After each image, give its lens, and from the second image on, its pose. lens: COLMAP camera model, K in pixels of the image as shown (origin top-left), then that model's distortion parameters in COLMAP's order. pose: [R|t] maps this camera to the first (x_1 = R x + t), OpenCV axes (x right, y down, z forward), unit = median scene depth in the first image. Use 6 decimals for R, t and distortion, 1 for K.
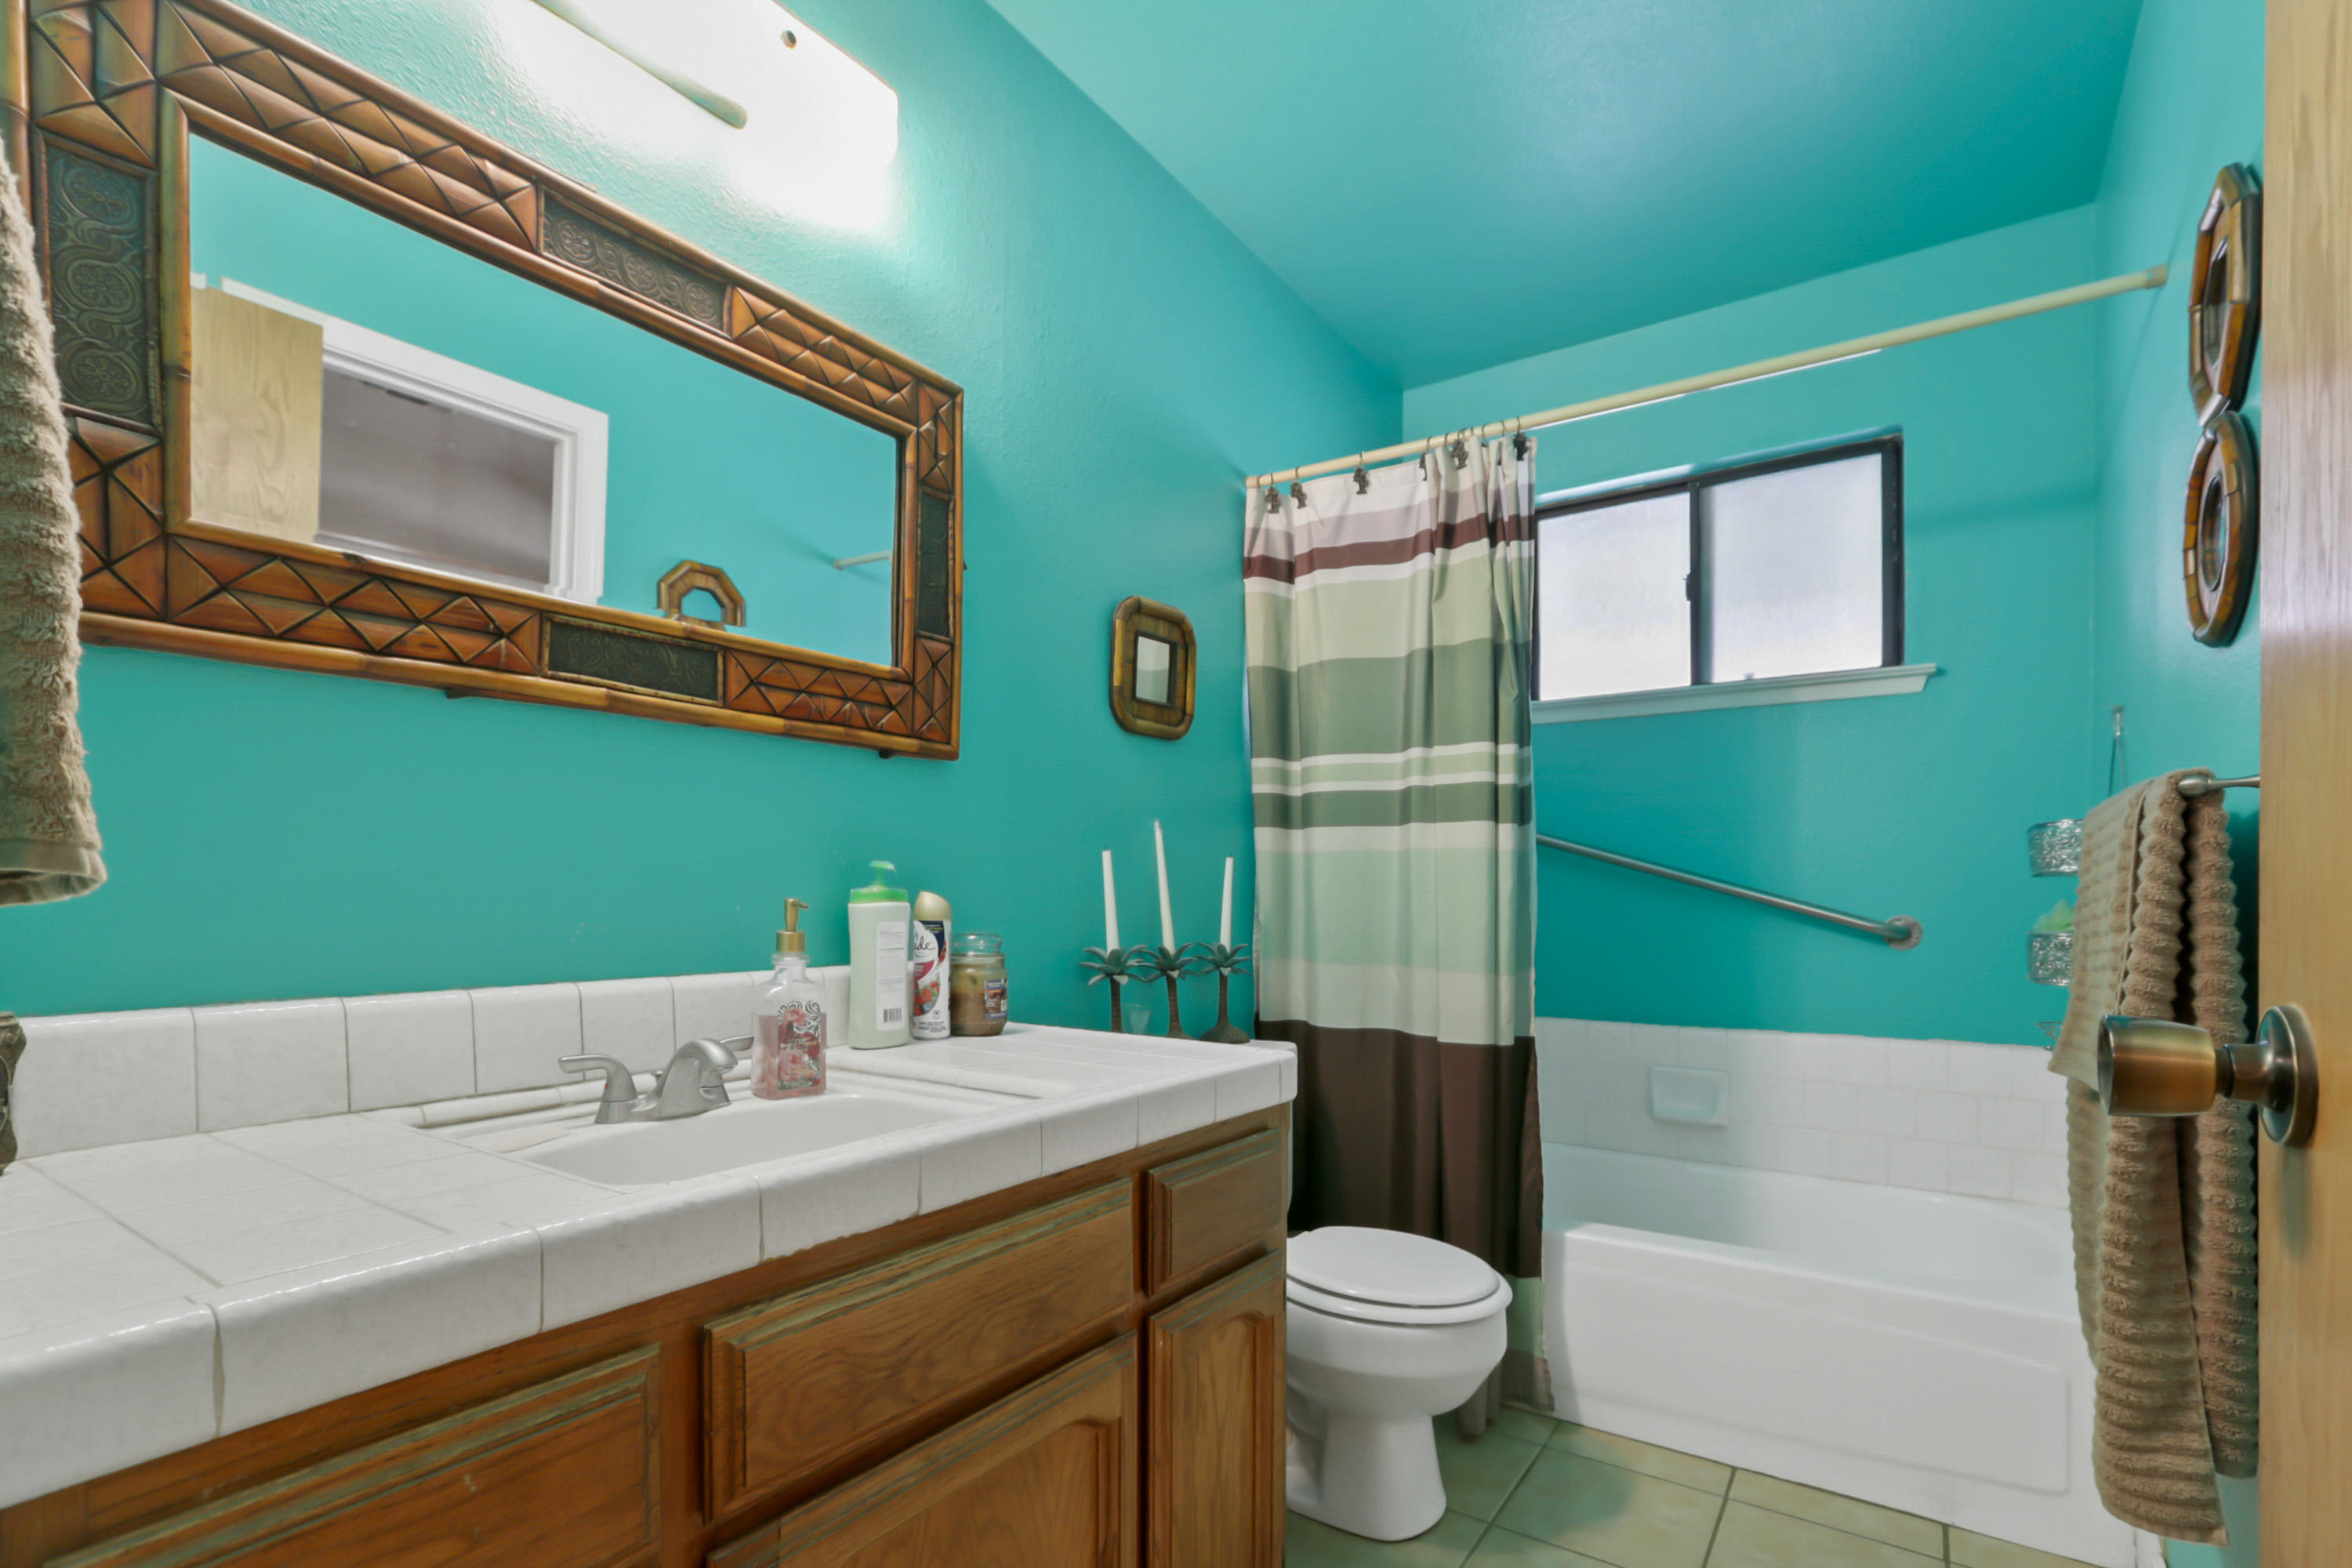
lens RADIAL K [[1113.1, 0, 1176.9], [0, 1113.1, 890.5], [0, 0, 1]] dist [-0.005597, -0.000194]
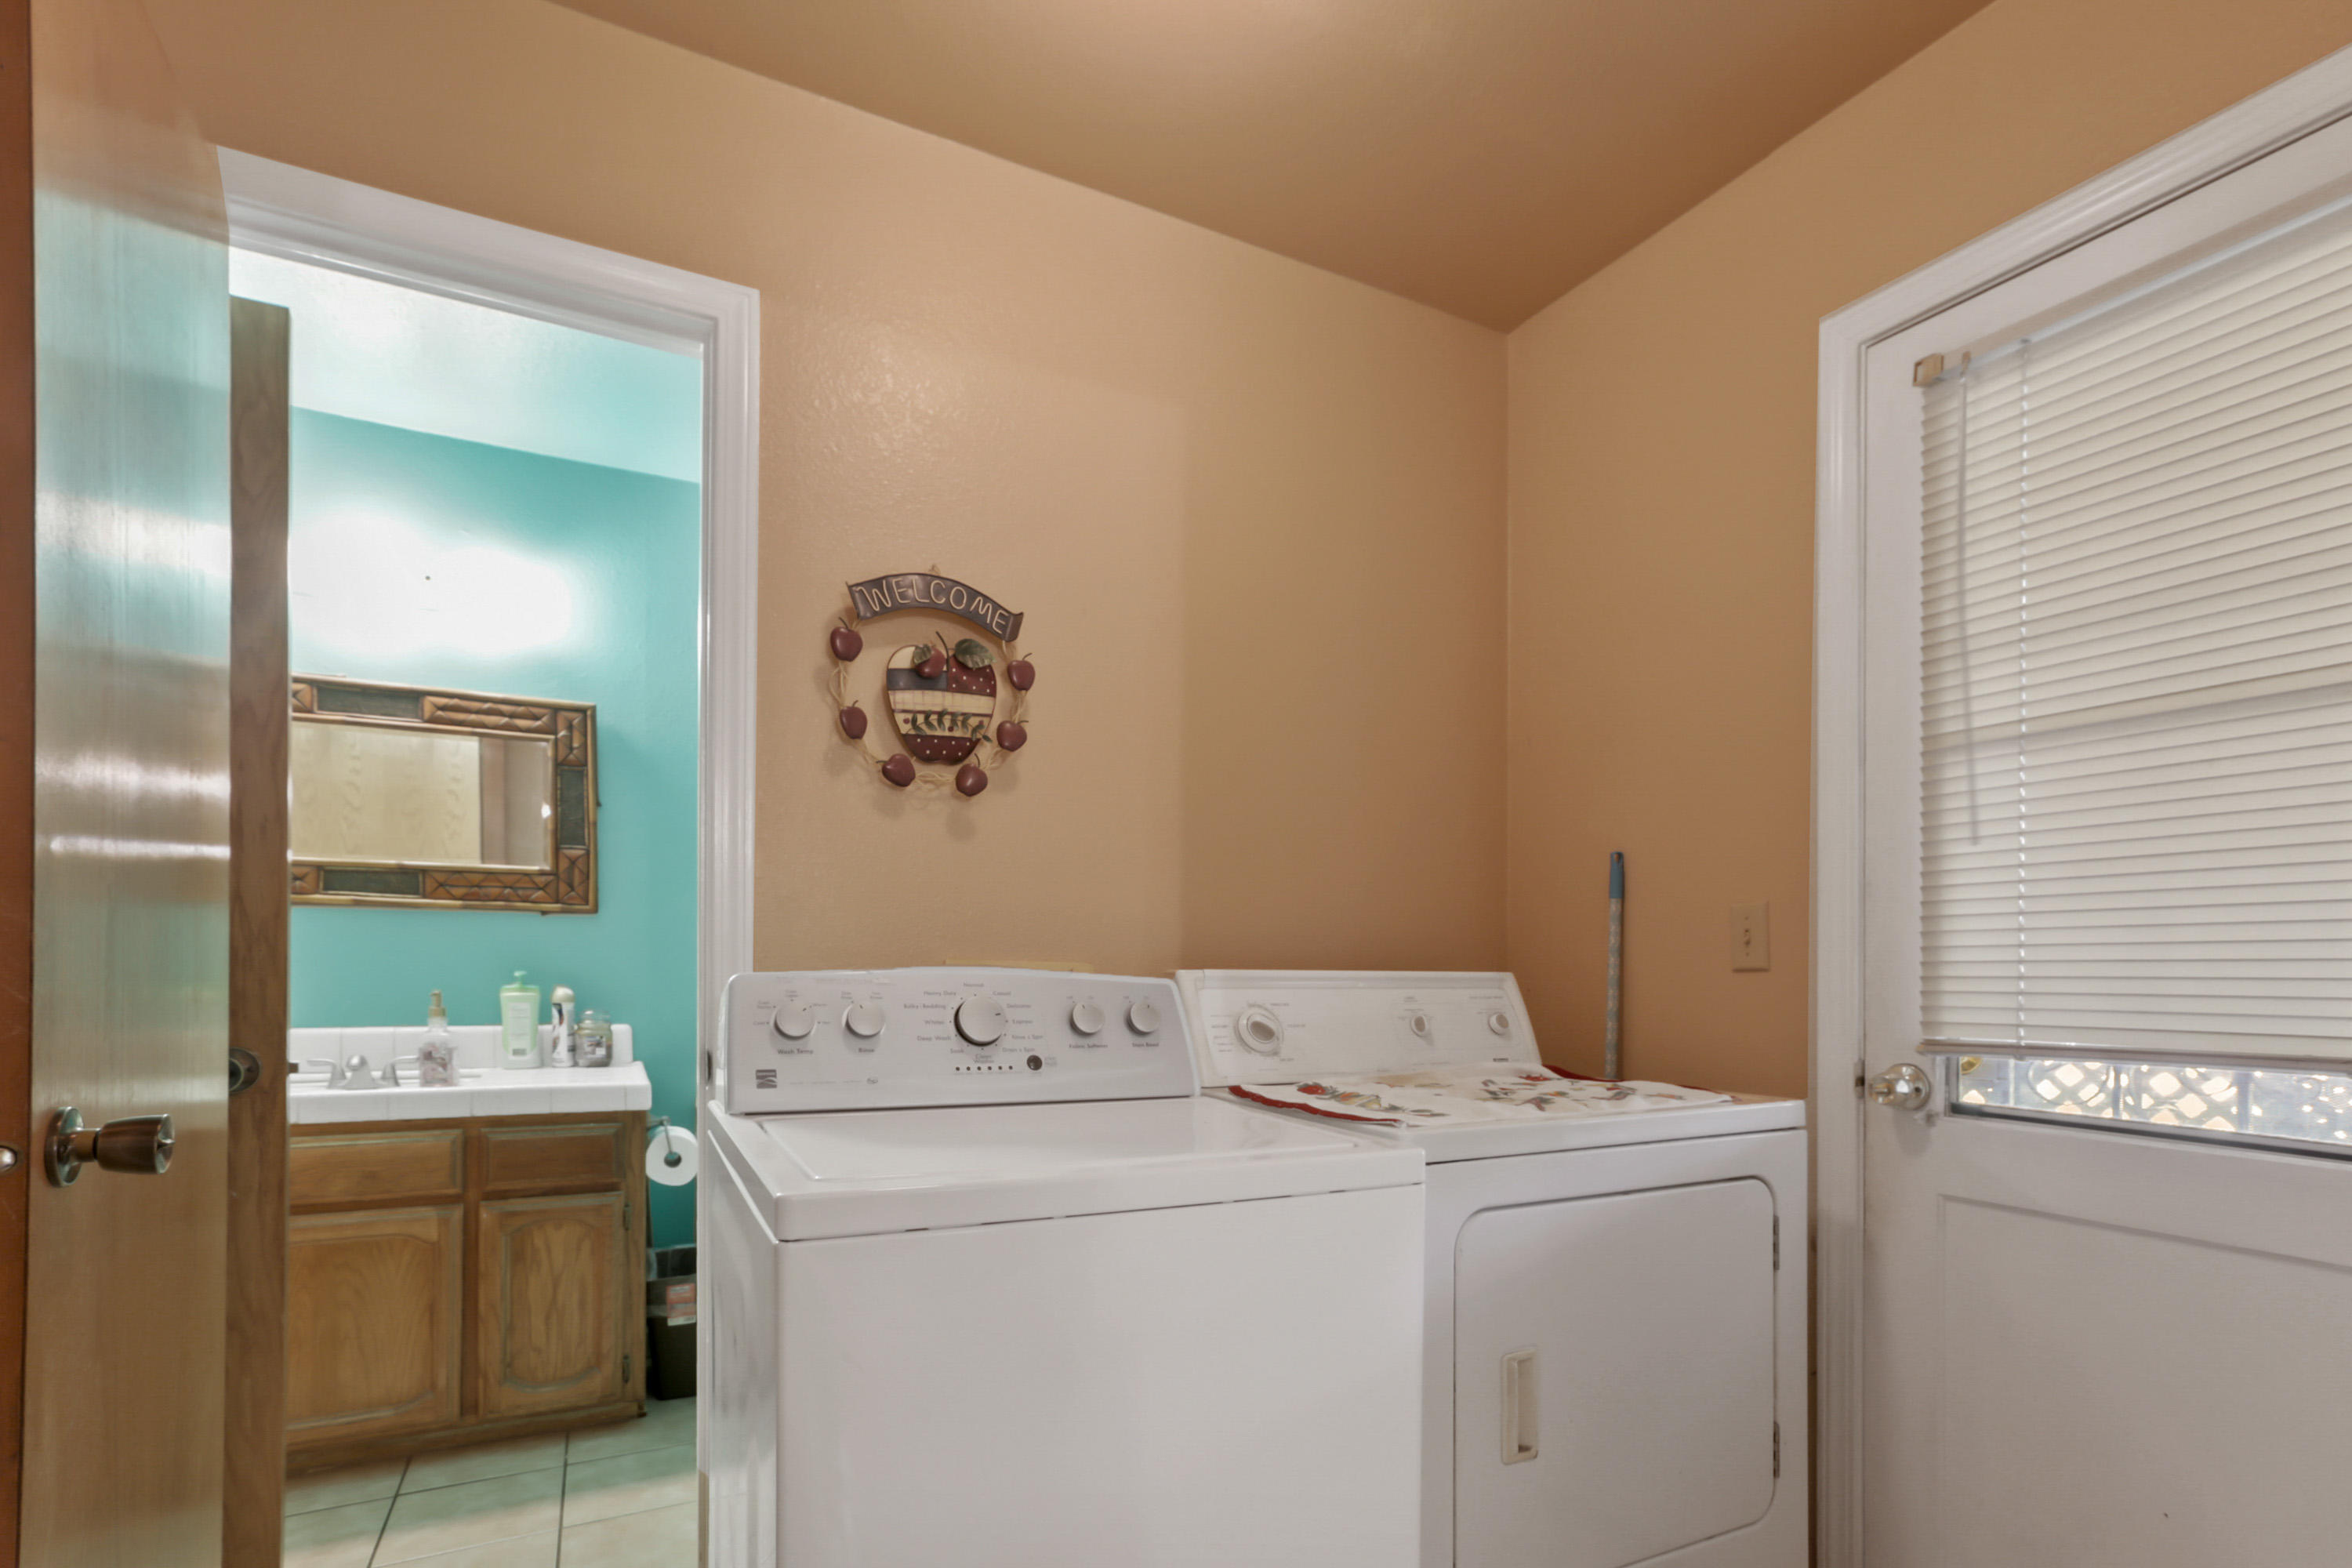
lens RADIAL K [[1113.1, 0, 1176.6], [0, 1113.1, 965.8], [0, 0, 1]] dist [-0.005597, -0.000194]
pose [[0.875970, -0.002164, -0.482361, 1.654374], [-0.002734, 0.999952, -0.009450, -0.021148], [0.482358, 0.009596, 0.875922, -0.121741]]
